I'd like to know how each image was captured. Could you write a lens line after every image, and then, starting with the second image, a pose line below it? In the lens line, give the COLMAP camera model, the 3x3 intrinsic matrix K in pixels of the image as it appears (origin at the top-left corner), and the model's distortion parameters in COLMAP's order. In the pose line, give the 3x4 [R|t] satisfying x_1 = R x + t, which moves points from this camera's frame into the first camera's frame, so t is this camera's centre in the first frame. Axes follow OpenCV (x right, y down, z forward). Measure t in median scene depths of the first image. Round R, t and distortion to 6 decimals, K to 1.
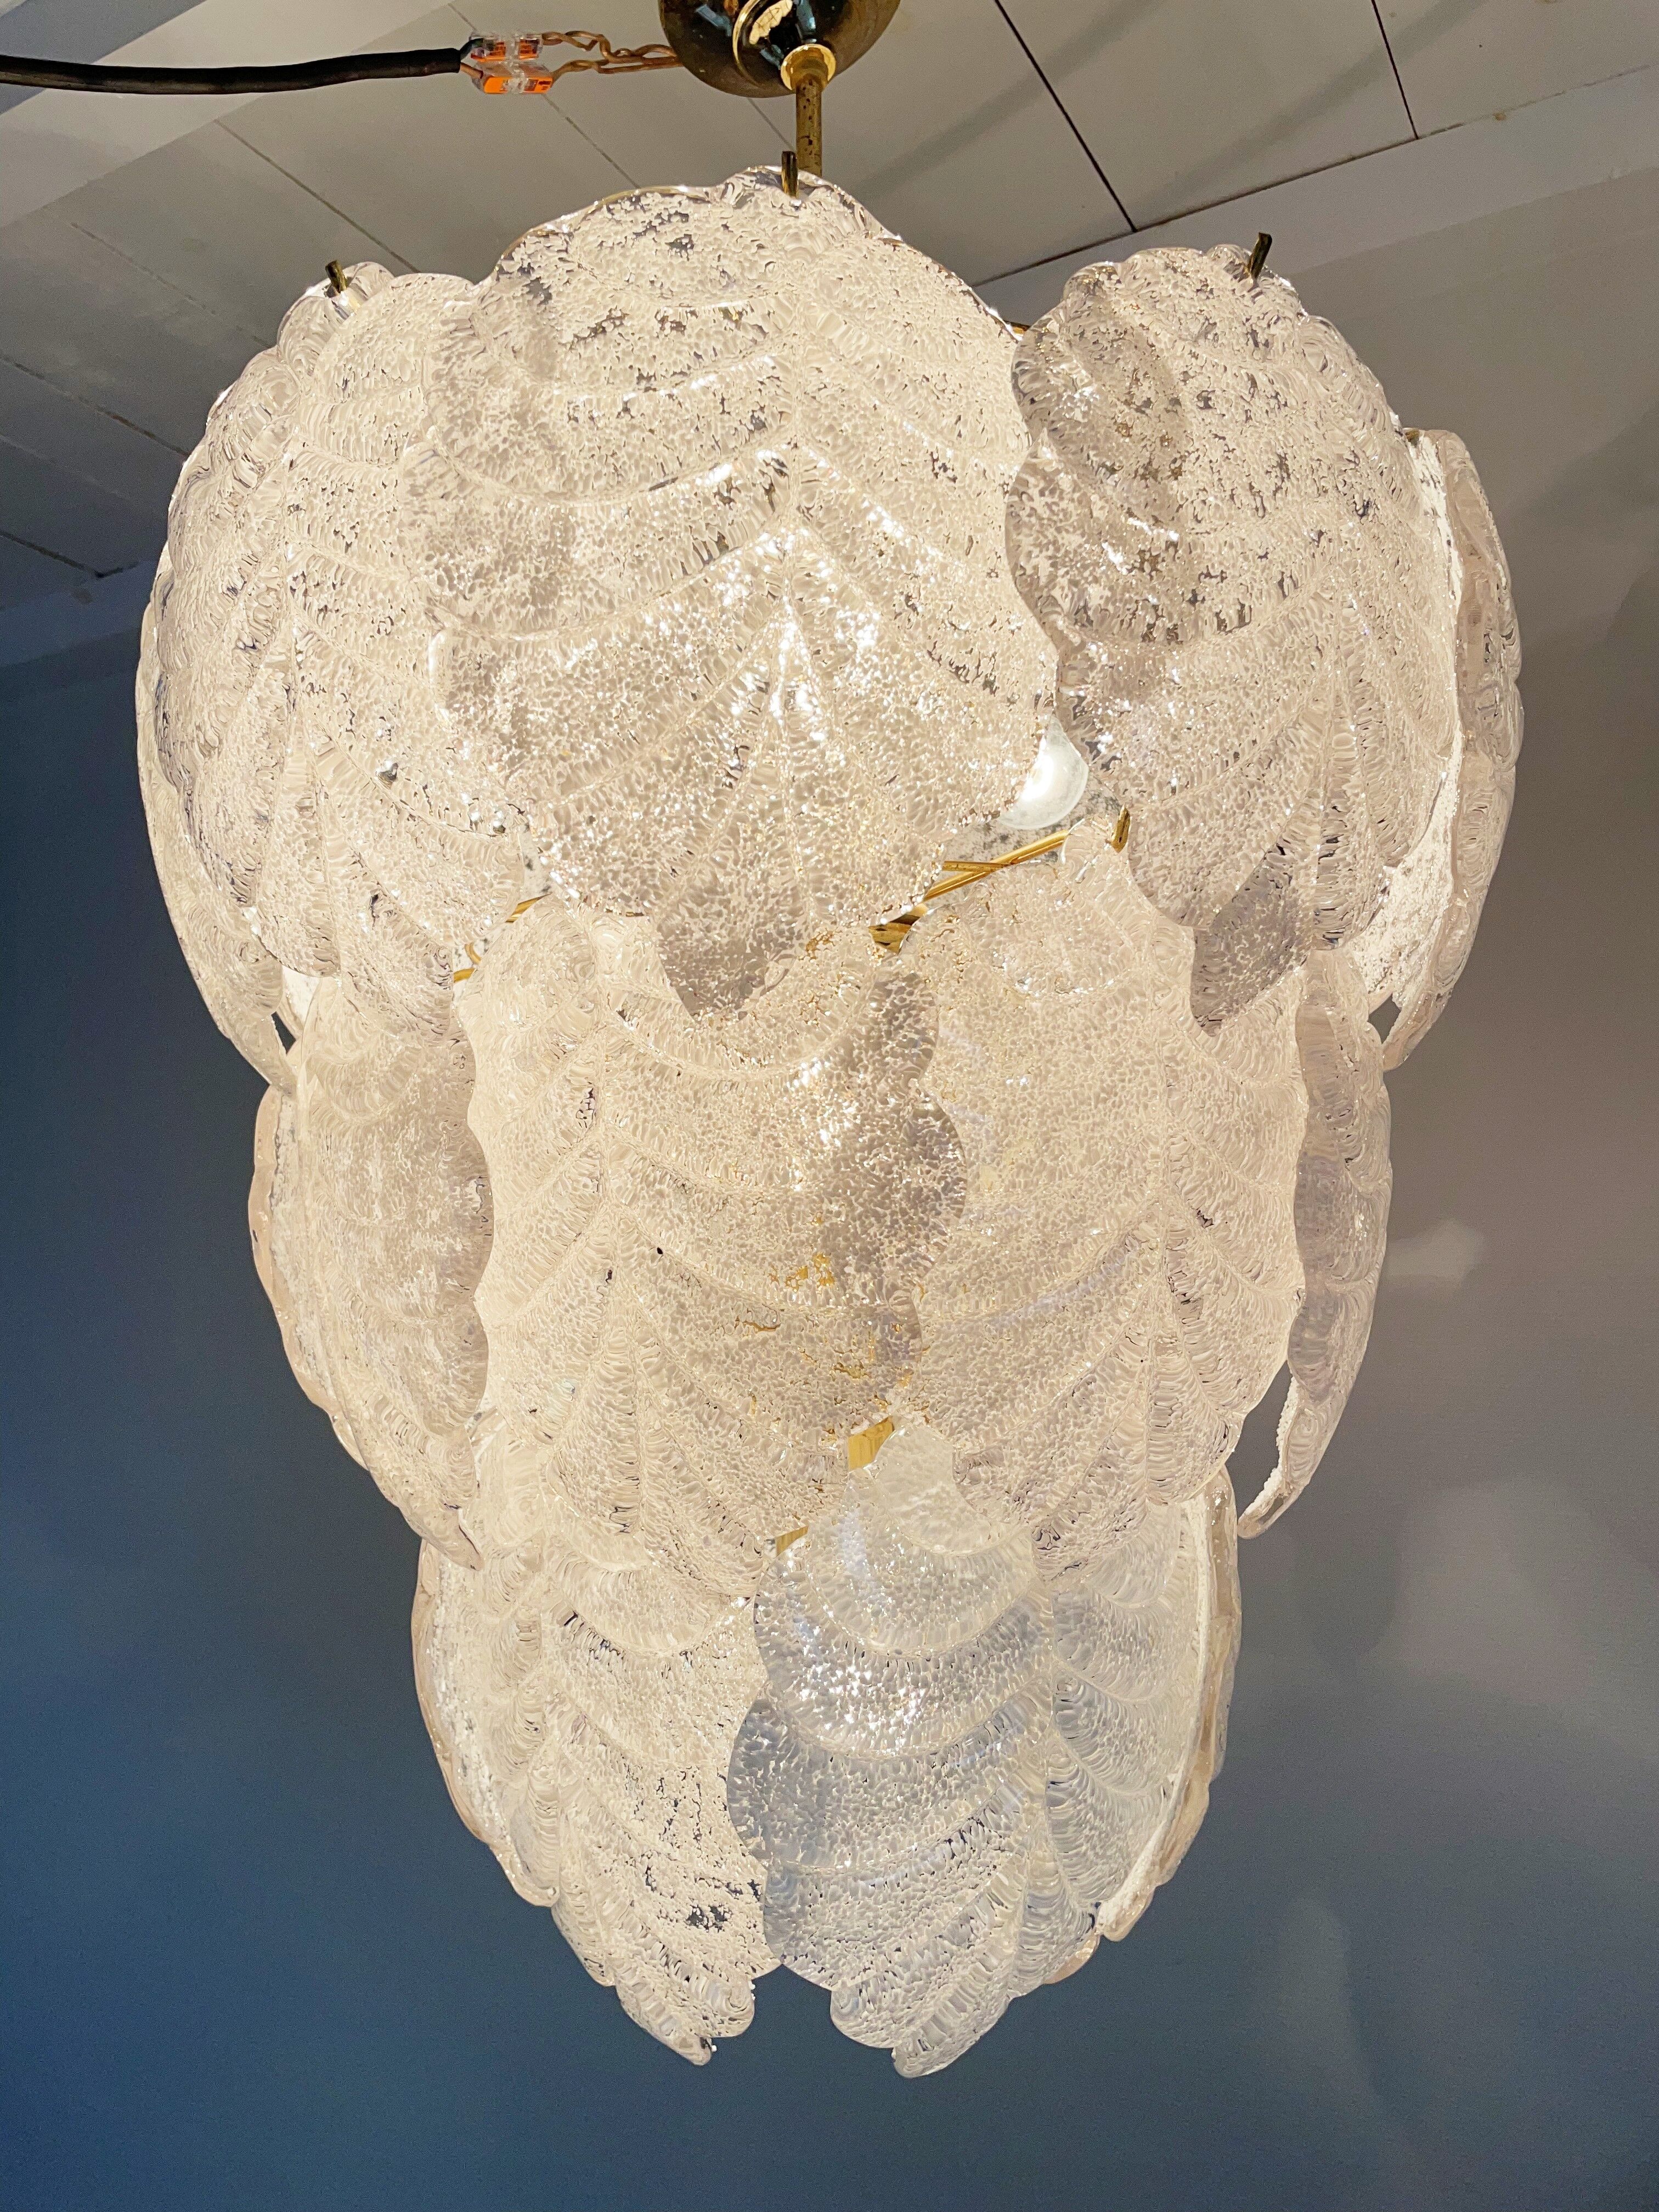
lens RADIAL K [[1630.2, 0, 829.8], [0, 1630.2, 1058.3], [0, 0, 1]] dist [0.042696, -0.000883]
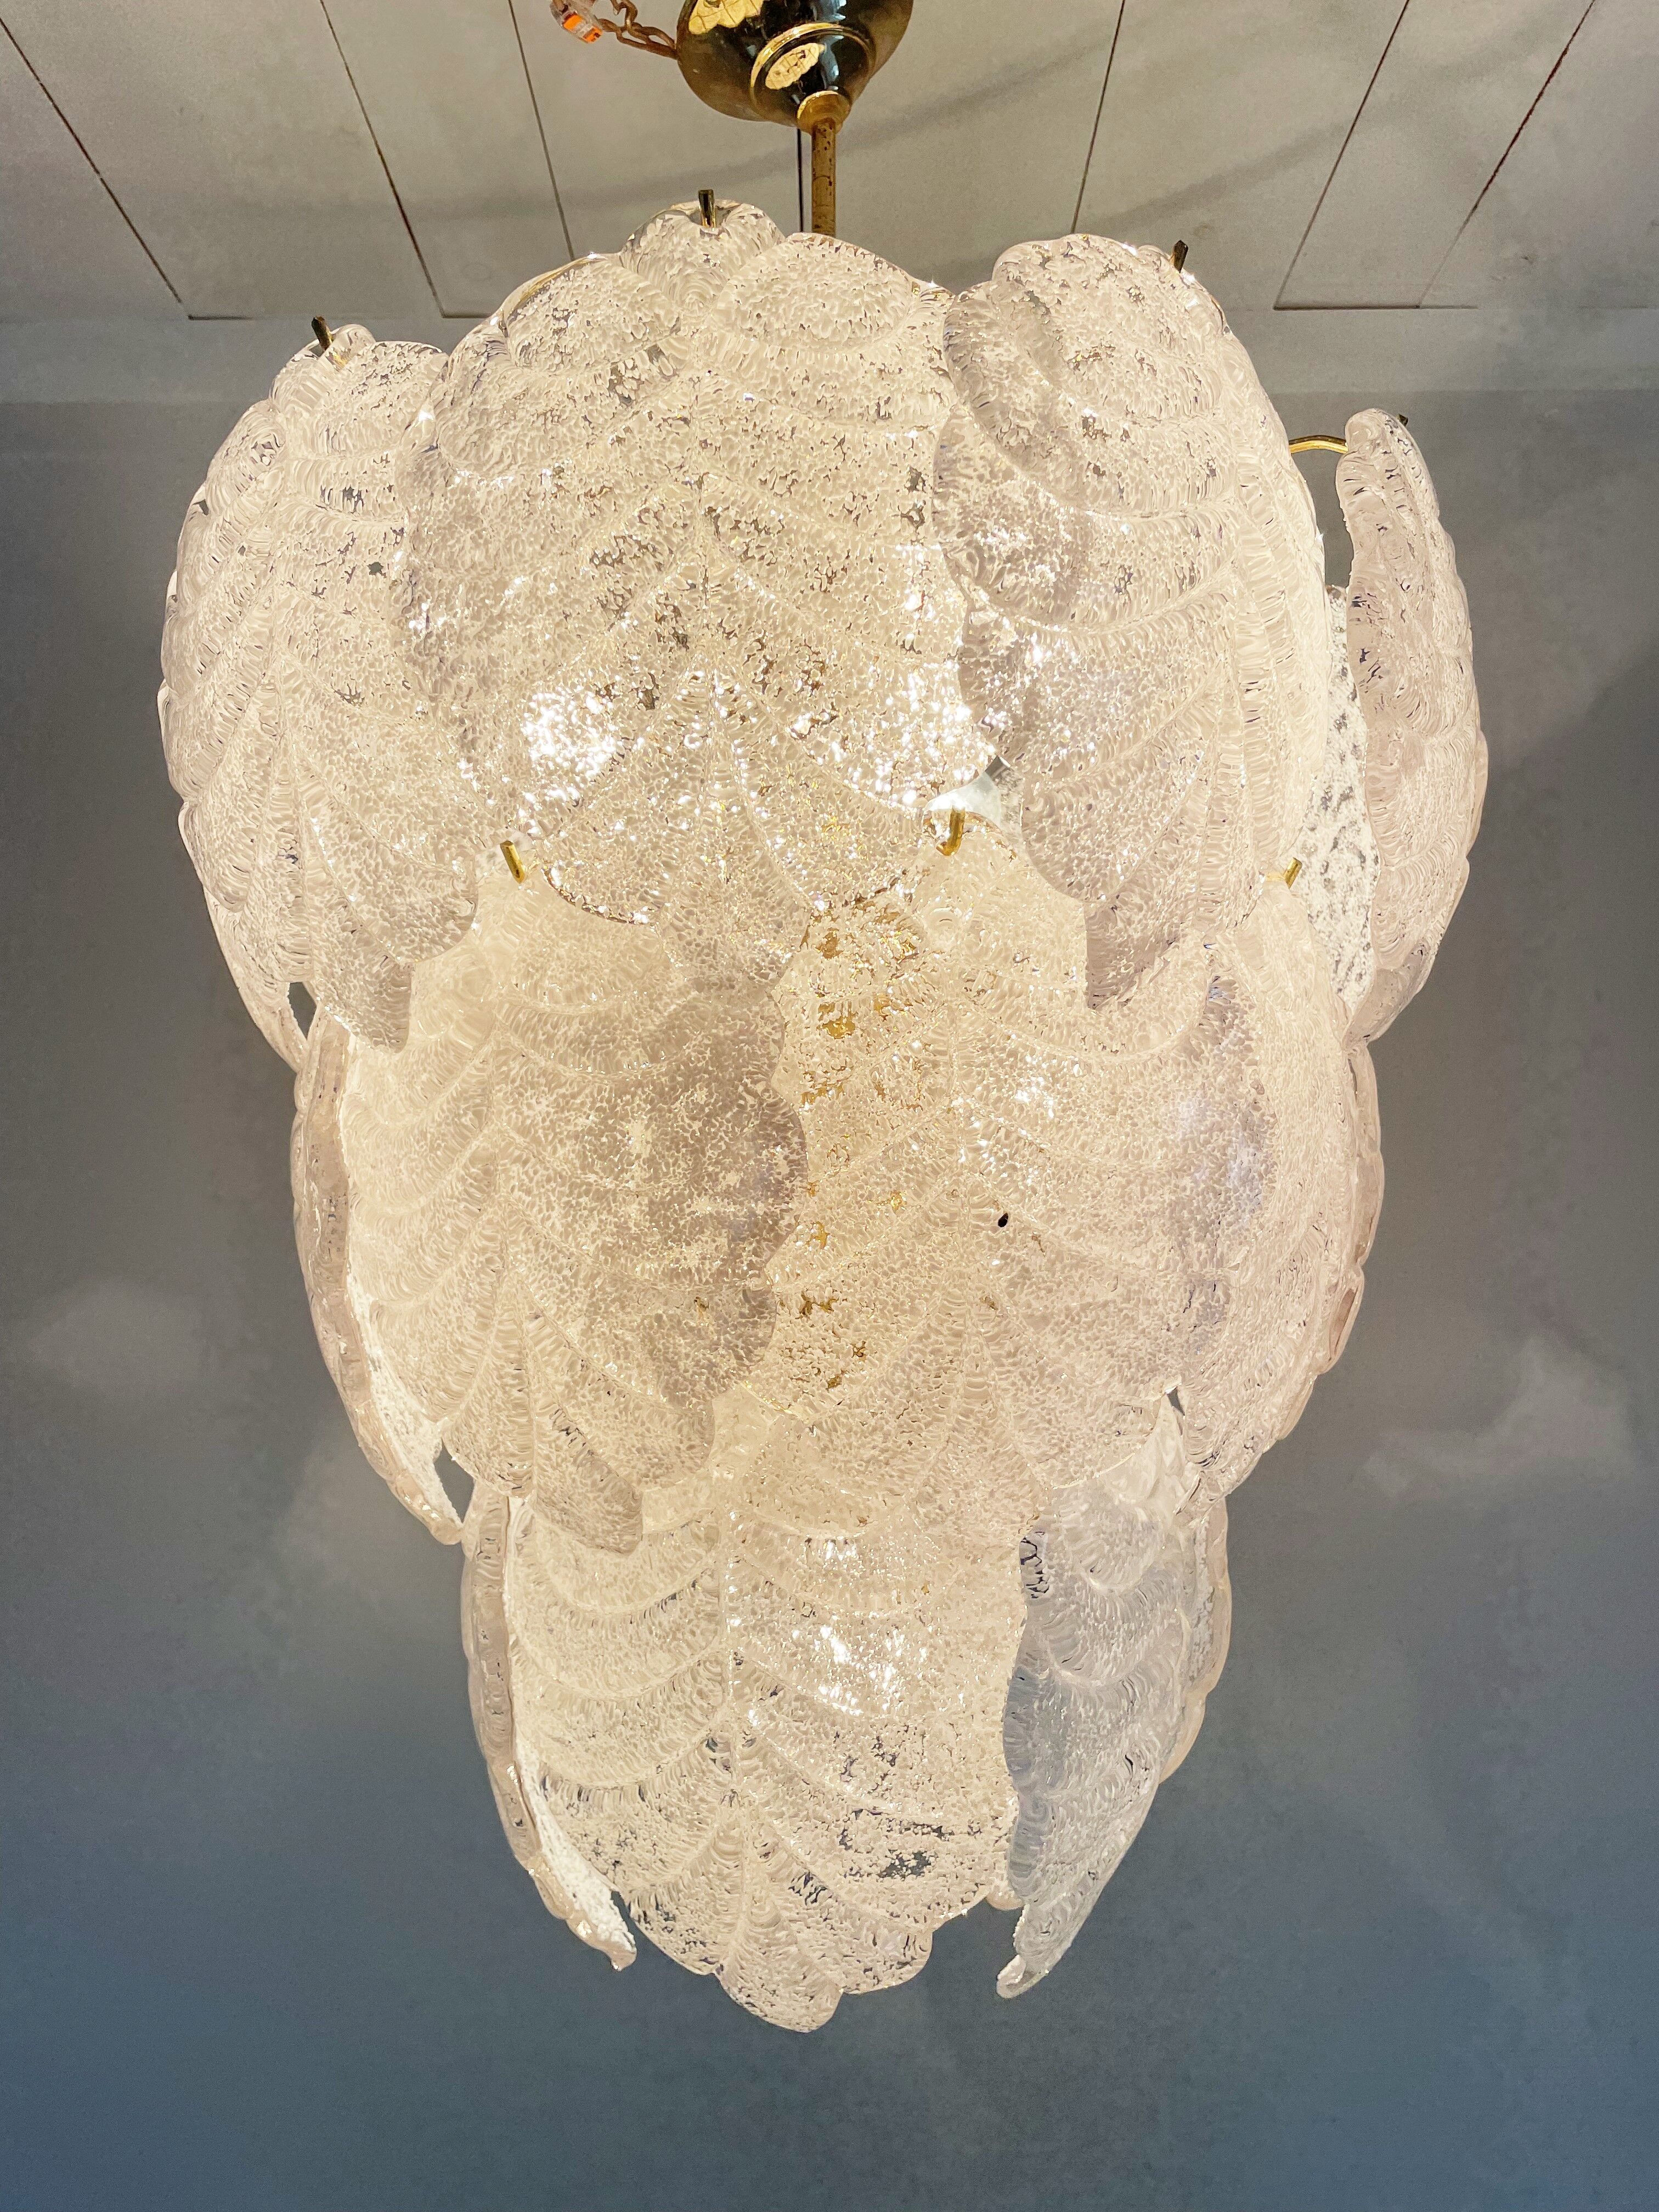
lens RADIAL K [[1651.5, 0, 829.5], [0, 1651.5, 1106.0], [0, 0, 1]] dist [0.048097, -0.004398]
pose [[0.898136, 0.070172, 0.434082, -0.704730], [-0.065432, 0.997522, -0.025872, 0.083464], [-0.434822, -0.005166, 0.900502, 0.085612]]
